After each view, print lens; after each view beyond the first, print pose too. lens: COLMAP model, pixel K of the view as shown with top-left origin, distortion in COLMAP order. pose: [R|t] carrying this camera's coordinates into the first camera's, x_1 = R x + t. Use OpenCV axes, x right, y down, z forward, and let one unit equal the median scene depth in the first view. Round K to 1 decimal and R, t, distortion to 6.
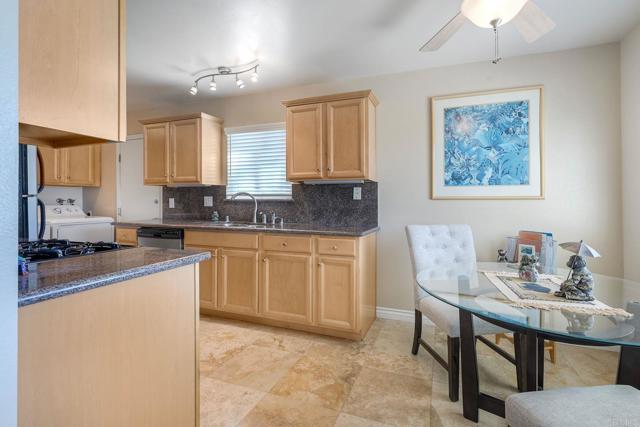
lens RADIAL K [[288.3, 0, 339.7], [0, 288.3, 202.2], [0, 0, 1]] dist [-0.007534, 0.000535]
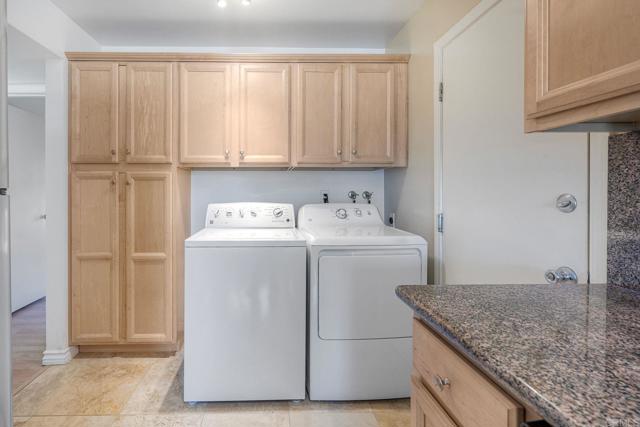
lens RADIAL K [[288.3, 0, 290.7], [0, 288.3, 189.8], [0, 0, 1]] dist [-0.007534, 0.000535]
pose [[0.407704, -0.008313, -0.913076, -0.770851], [0.000324, 0.999960, -0.008960, -0.017672], [0.913114, 0.003357, 0.407691, 1.022327]]
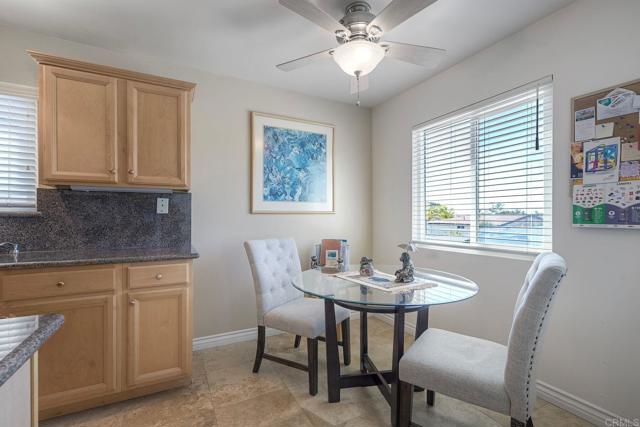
lens RADIAL K [[288.3, 0, 324.4], [0, 288.3, 217.6], [0, 0, 1]] dist [-0.007534, 0.000535]
pose [[0.667507, -0.007400, 0.744567, -0.254628], [0.002293, 0.999966, 0.007882, -0.003465], [-0.744600, -0.003554, 0.667501, 0.144267]]
